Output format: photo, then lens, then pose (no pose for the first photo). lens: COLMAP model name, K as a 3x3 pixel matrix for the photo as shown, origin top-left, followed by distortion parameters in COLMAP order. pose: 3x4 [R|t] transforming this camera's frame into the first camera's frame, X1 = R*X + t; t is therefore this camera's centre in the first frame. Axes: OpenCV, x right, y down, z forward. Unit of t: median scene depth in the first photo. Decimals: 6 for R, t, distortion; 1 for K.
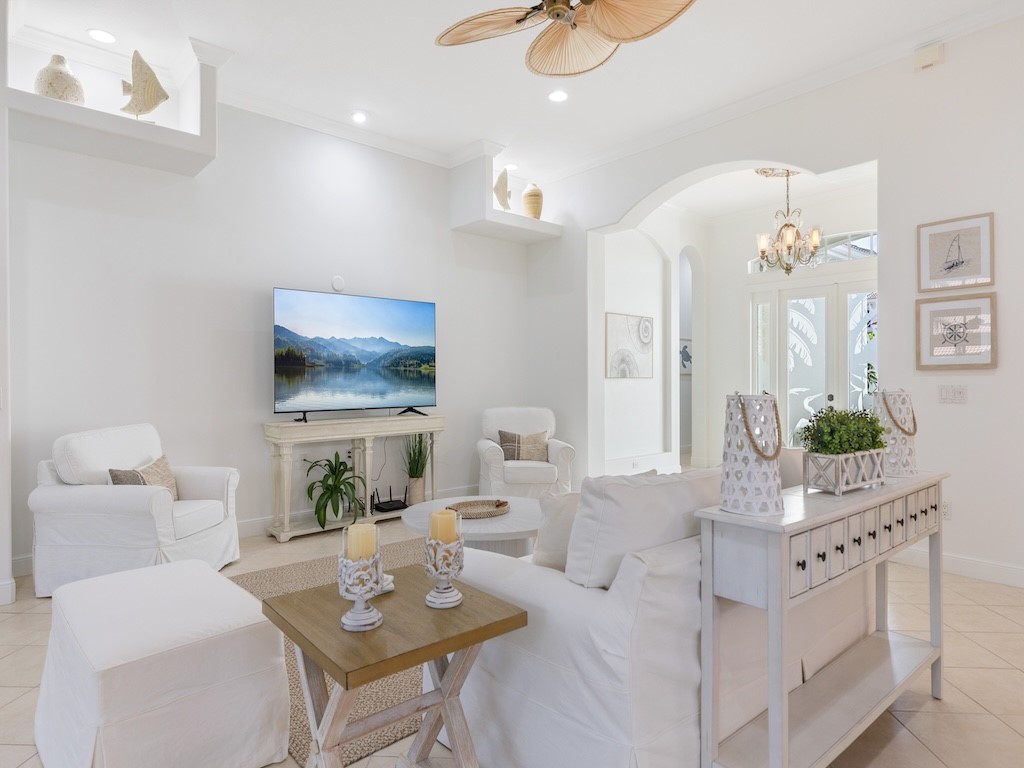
lens RADIAL K [[601.5, 0, 512.7], [0, 601.5, 381.5], [0, 0, 1]] dist [0.008676, -0.001939]
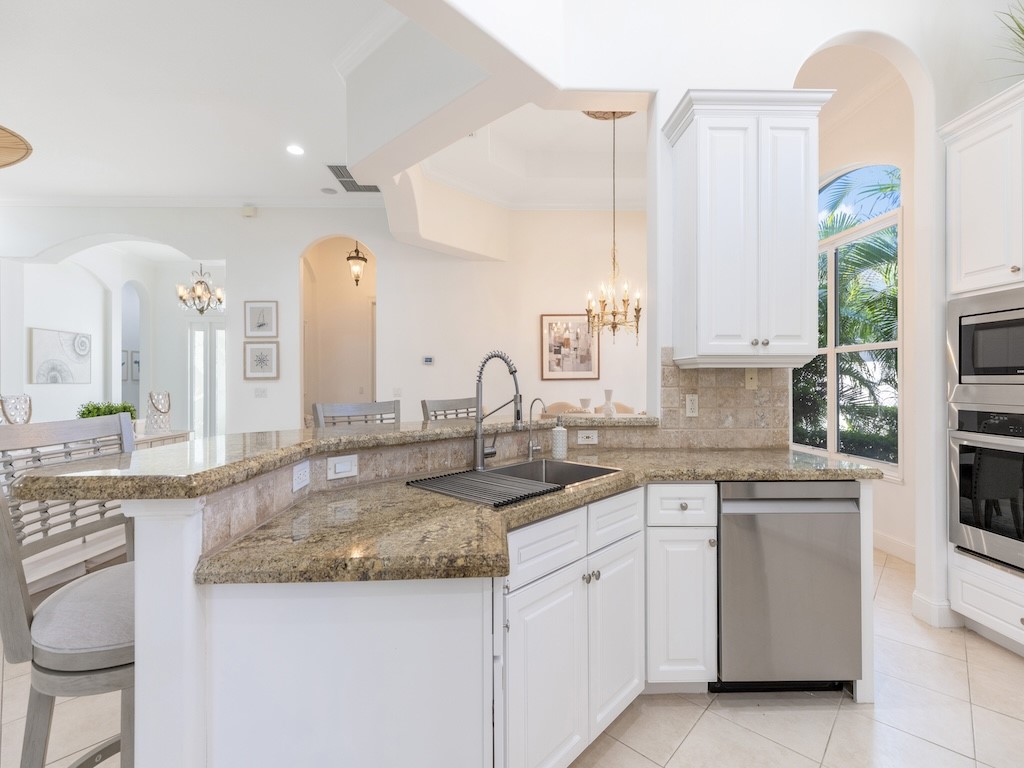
lens RADIAL K [[461.9, 0, 508.4], [0, 461.9, 381.2], [0, 0, 1]] dist [0.003016, 0.001282]
pose [[0.653564, 0.002406, 0.756868, 0.103160], [0.001732, 0.999988, -0.004675, -0.005447], [-0.756870, 0.004366, 0.653551, -0.416403]]
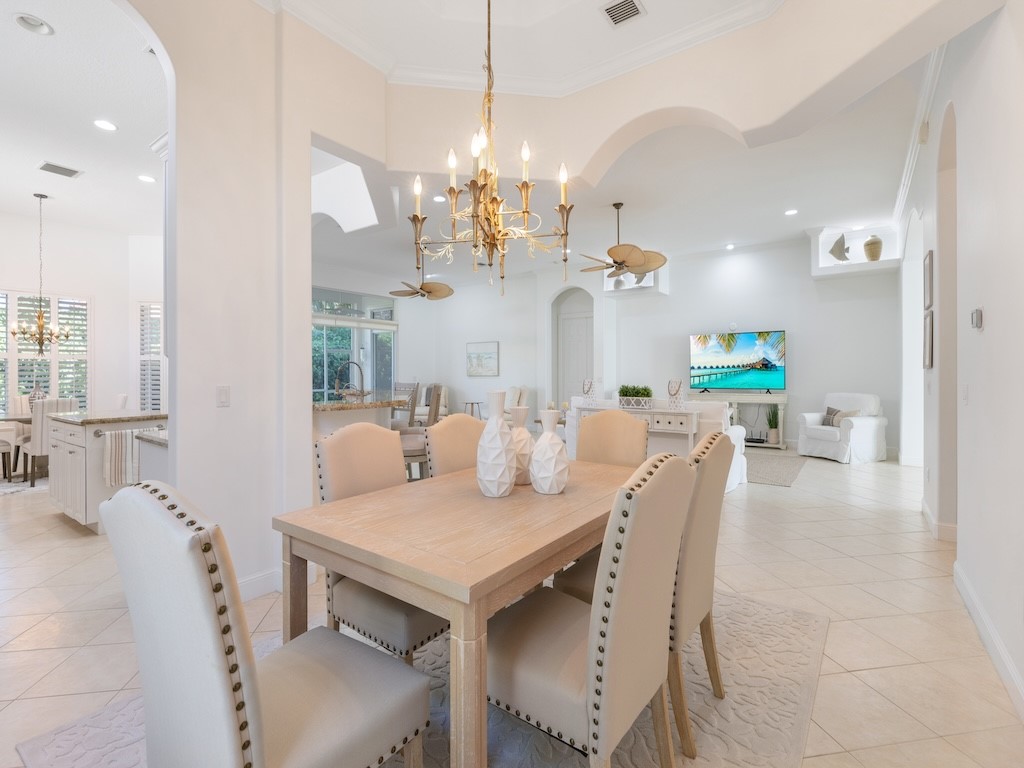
lens RADIAL K [[483.7, 0, 502.7], [0, 483.7, 371.0], [0, 0, 1]] dist [-0.013050, 0.001542]
pose [[0.201176, 0.004135, -0.979546, 1.202960], [0.005292, 0.999972, 0.005308, -0.027432], [0.979541, -0.006252, 0.201149, -0.094800]]
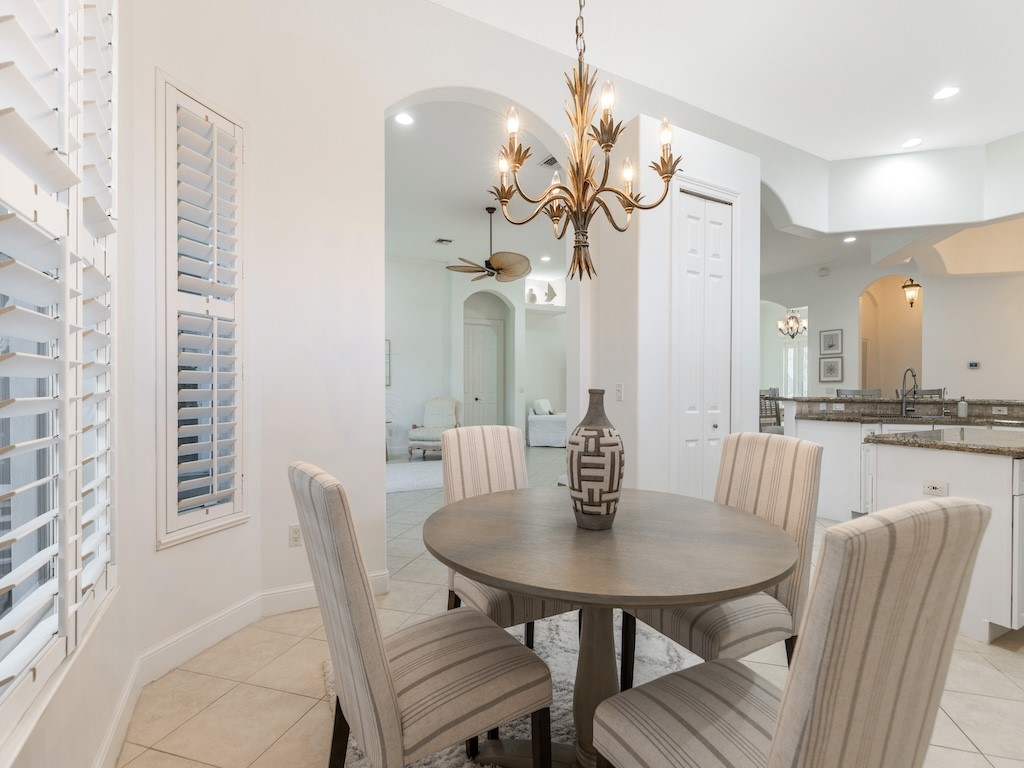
lens RADIAL K [[483.7, 0, 505.6], [0, 483.7, 387.8], [0, 0, 1]] dist [-0.013050, 0.001542]
pose [[0.966234, 0.006351, -0.257589, -0.139716], [-0.006383, 0.999979, 0.000713, 0.012180], [0.257588, 0.000956, 0.966254, -1.247459]]
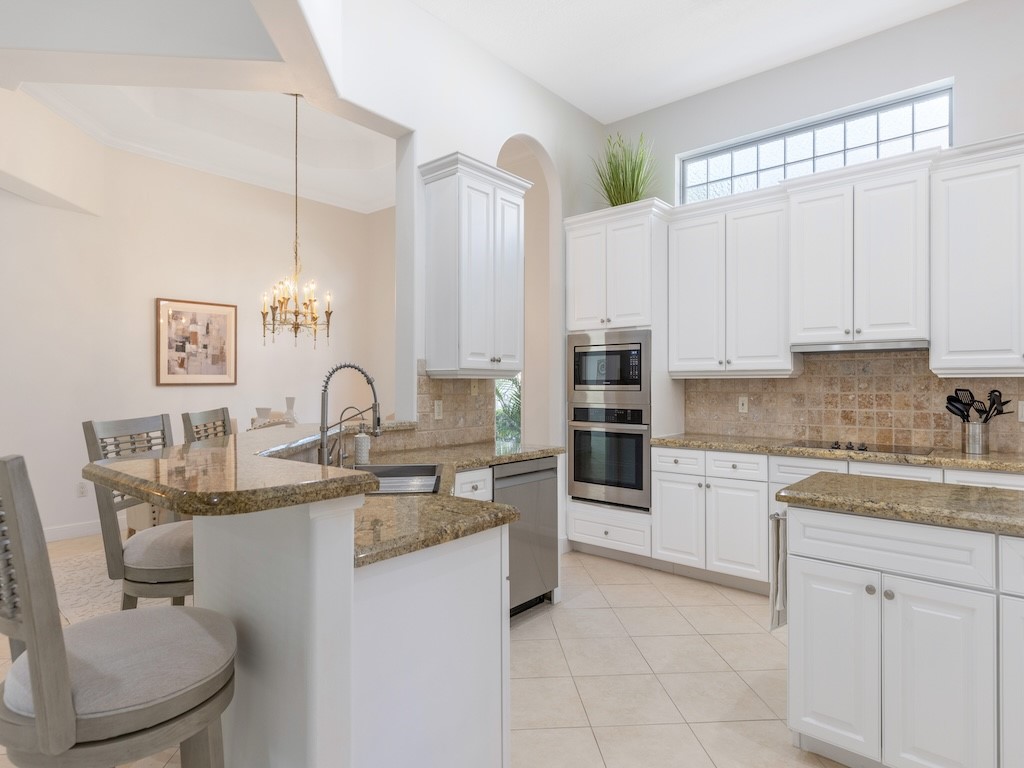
lens RADIAL K [[565.9, 0, 505.4], [0, 565.9, 382.8], [0, 0, 1]] dist [0.009866, -0.004315]
pose [[-0.116587, 0.006641, 0.993158, -0.095664], [0.001842, 0.999977, -0.006470, -0.010175], [-0.993179, 0.001075, -0.116597, -0.252231]]
